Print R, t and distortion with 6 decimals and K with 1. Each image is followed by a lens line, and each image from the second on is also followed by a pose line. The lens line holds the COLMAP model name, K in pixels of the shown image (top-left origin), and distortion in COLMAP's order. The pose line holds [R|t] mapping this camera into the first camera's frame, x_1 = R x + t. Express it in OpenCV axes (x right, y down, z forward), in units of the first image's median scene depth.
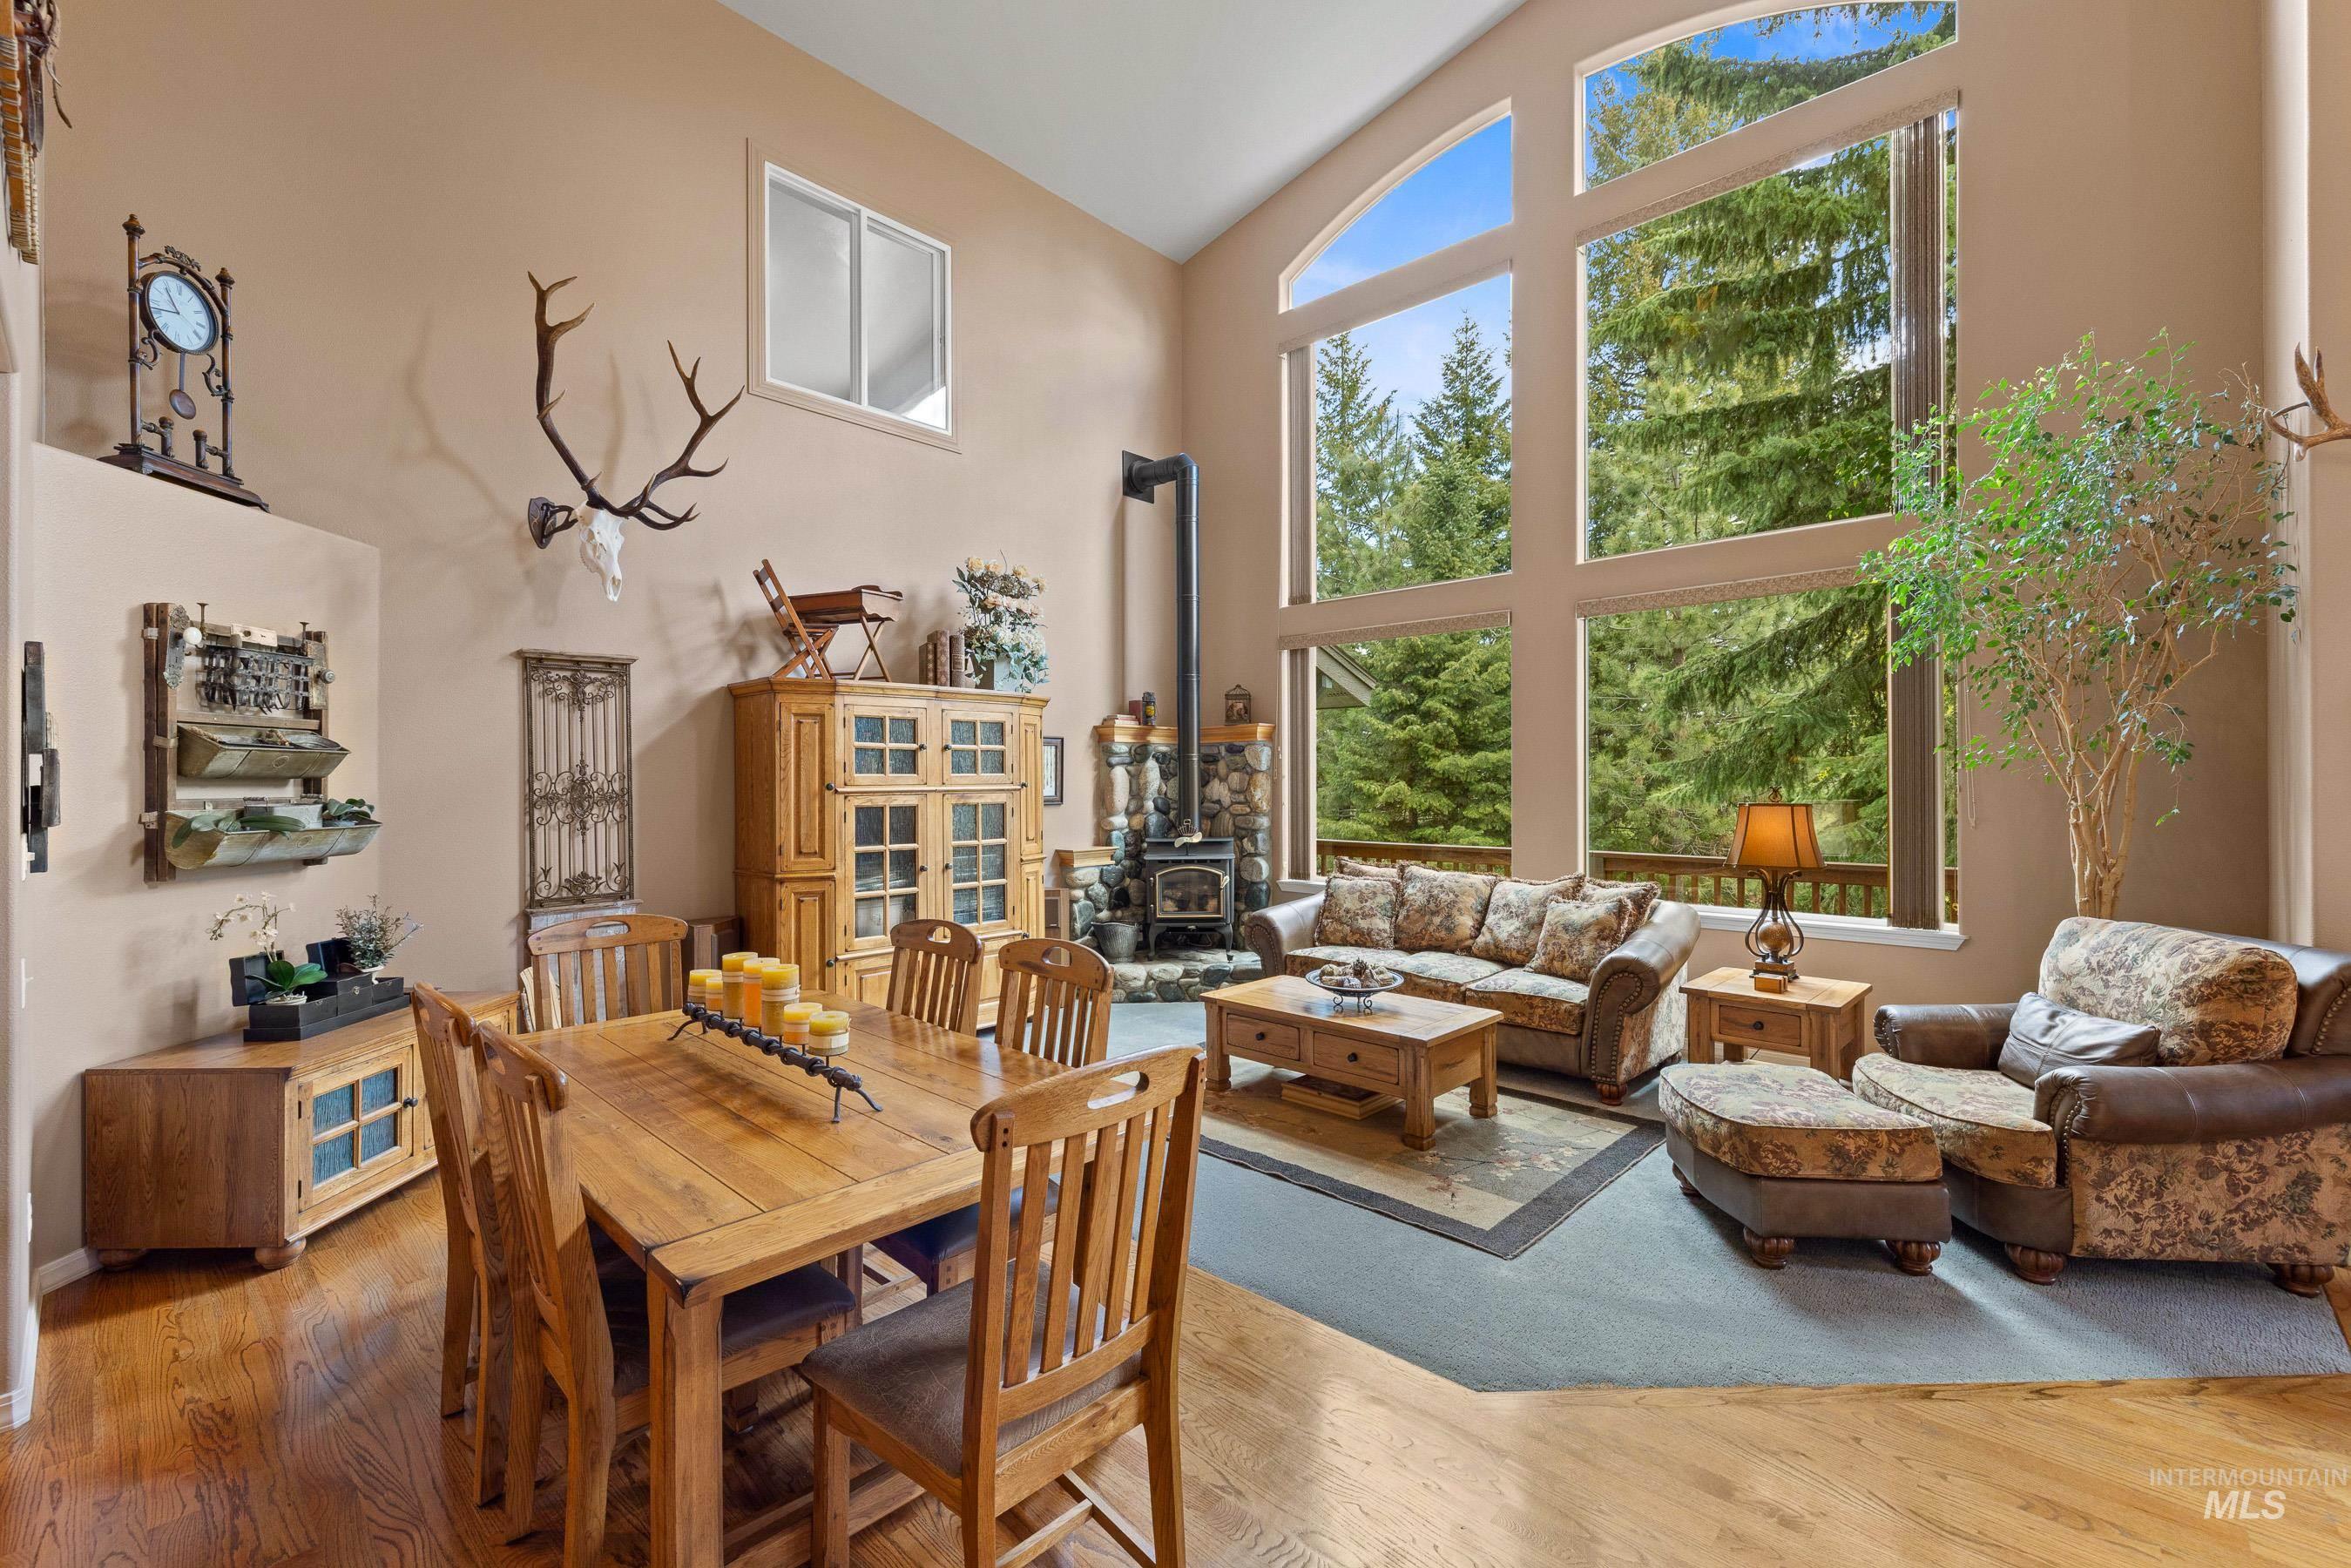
lens RADIAL K [[989.8, 0, 1171.0], [0, 989.8, 781.5], [0, 0, 1]] dist [-0.001978, -0.000473]
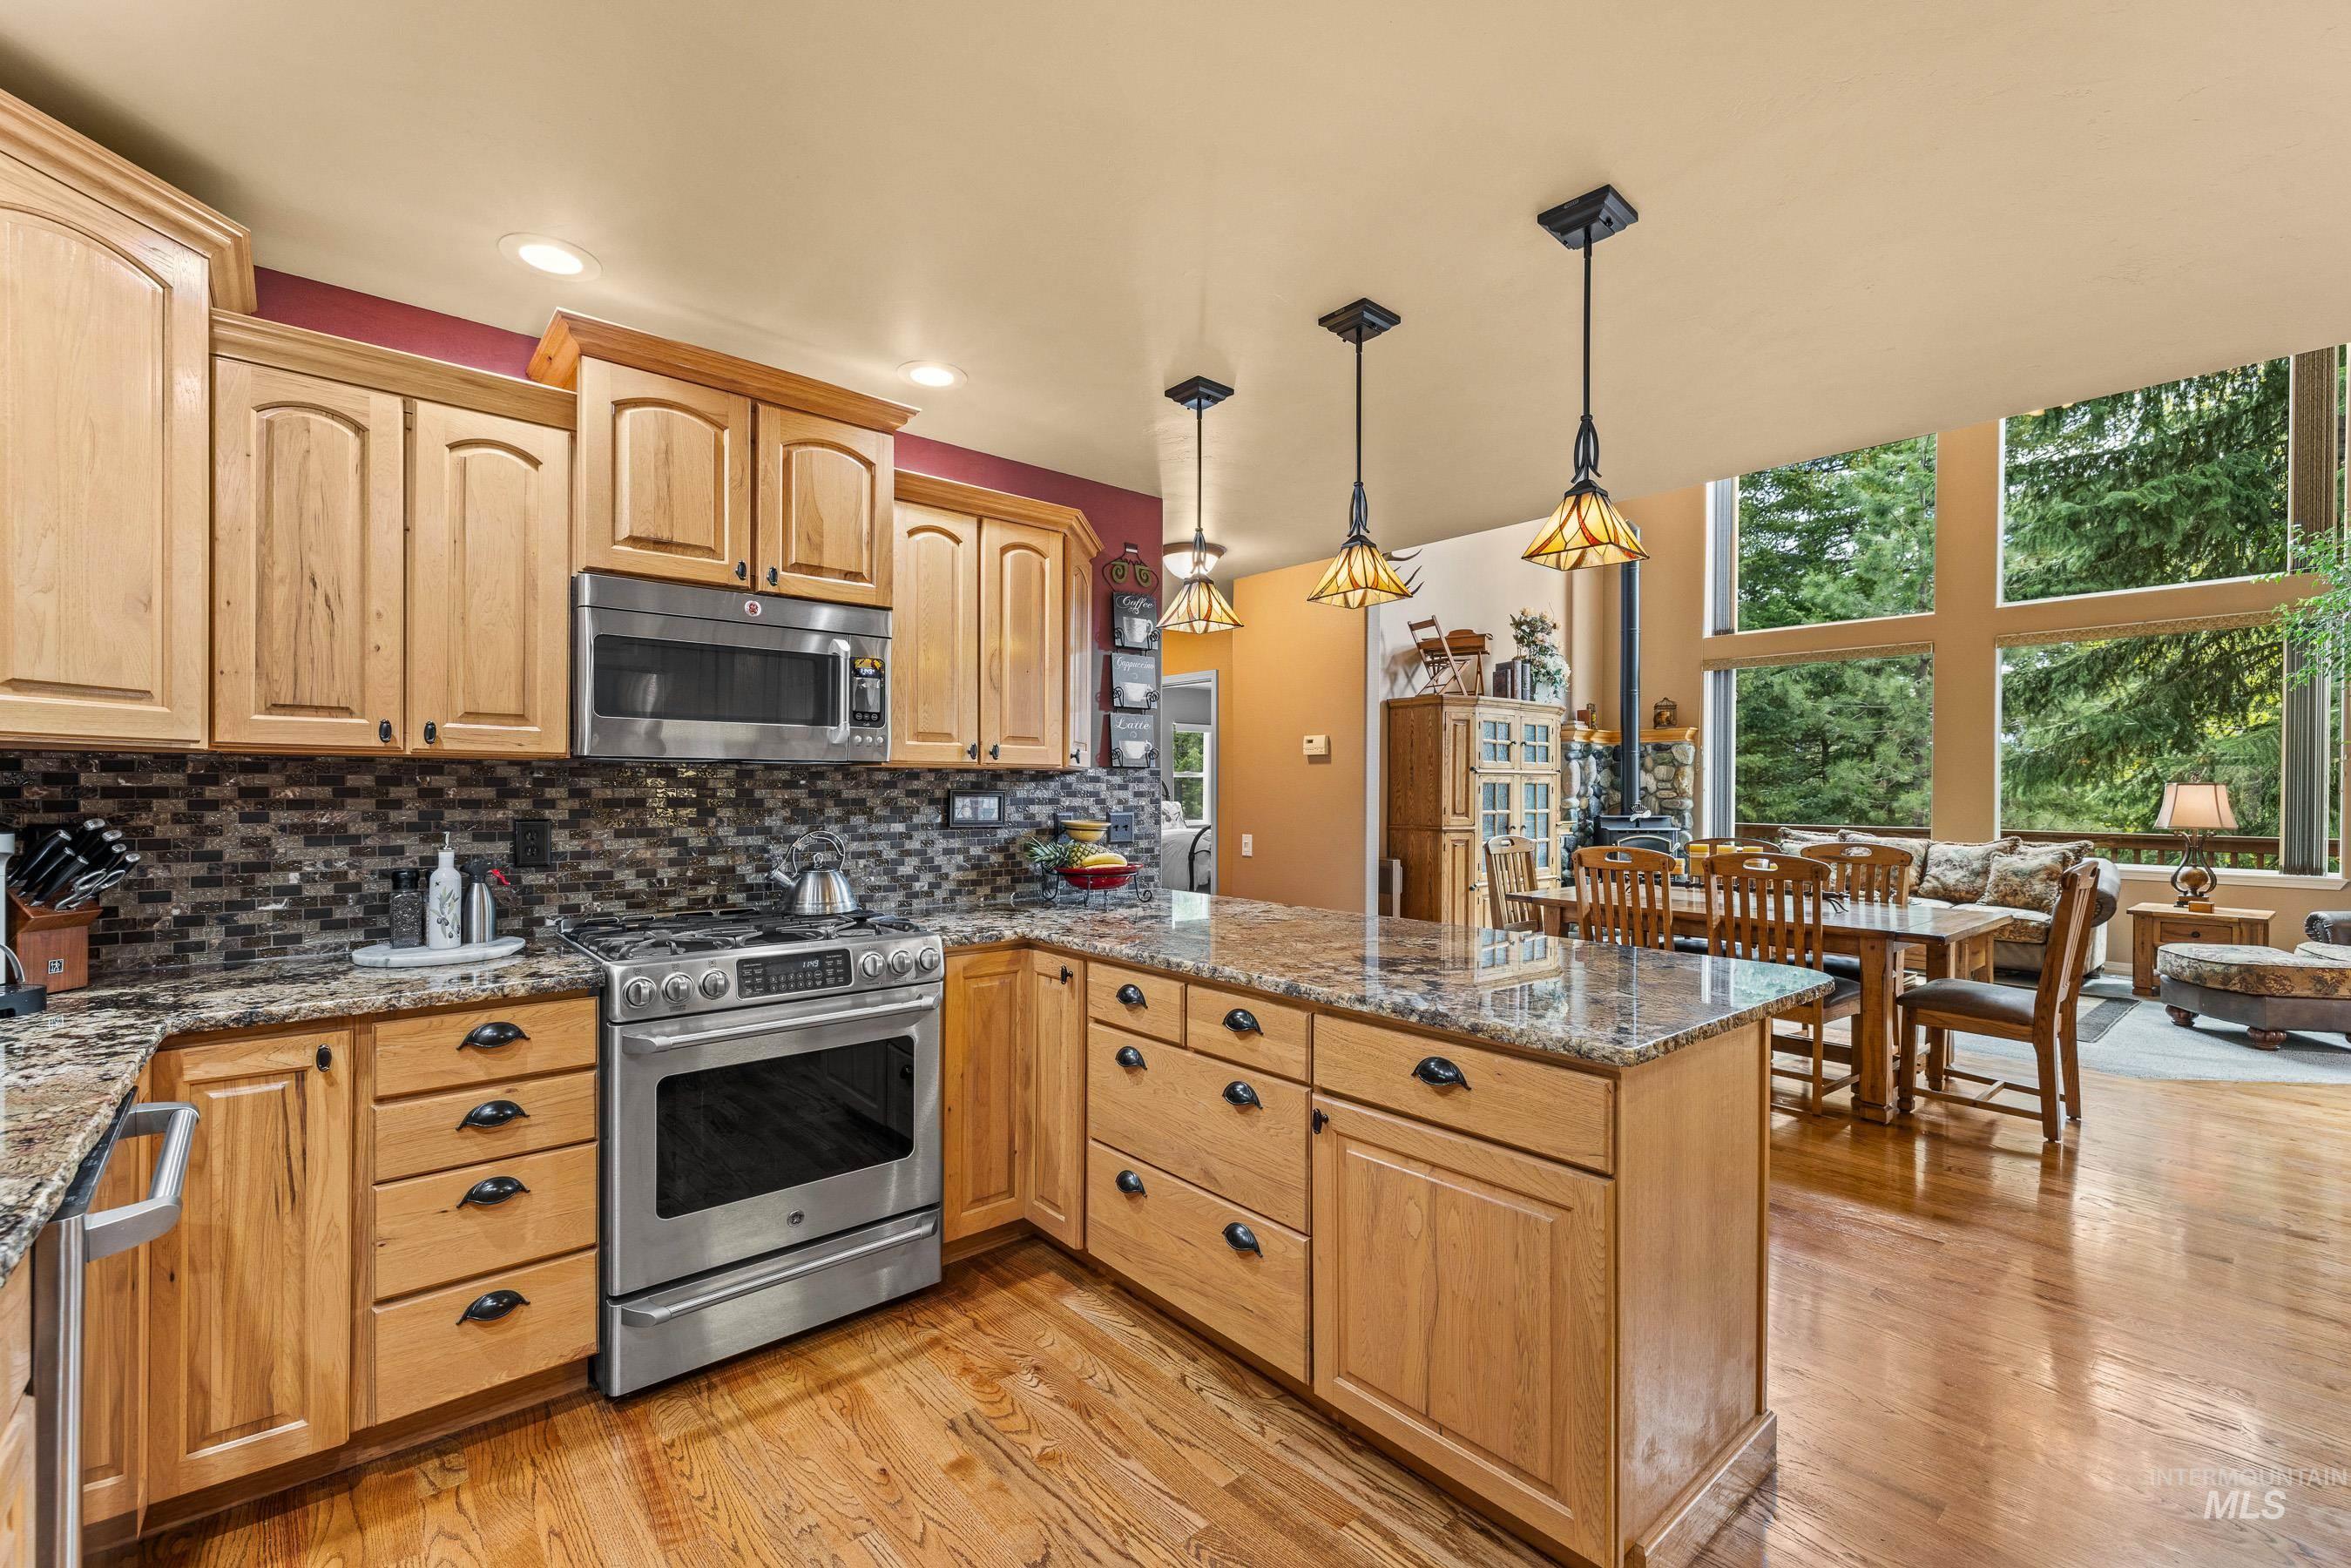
lens RADIAL K [[990.2, 0, 1163.6], [0, 990.2, 792.9], [0, 0, 1]] dist [-0.000525, 0.000230]
pose [[0.993572, 0.009327, -0.112817, -0.565499], [-0.008919, 0.999952, 0.004116, 0.034863], [0.112850, -0.003083, 0.993607, -0.463015]]
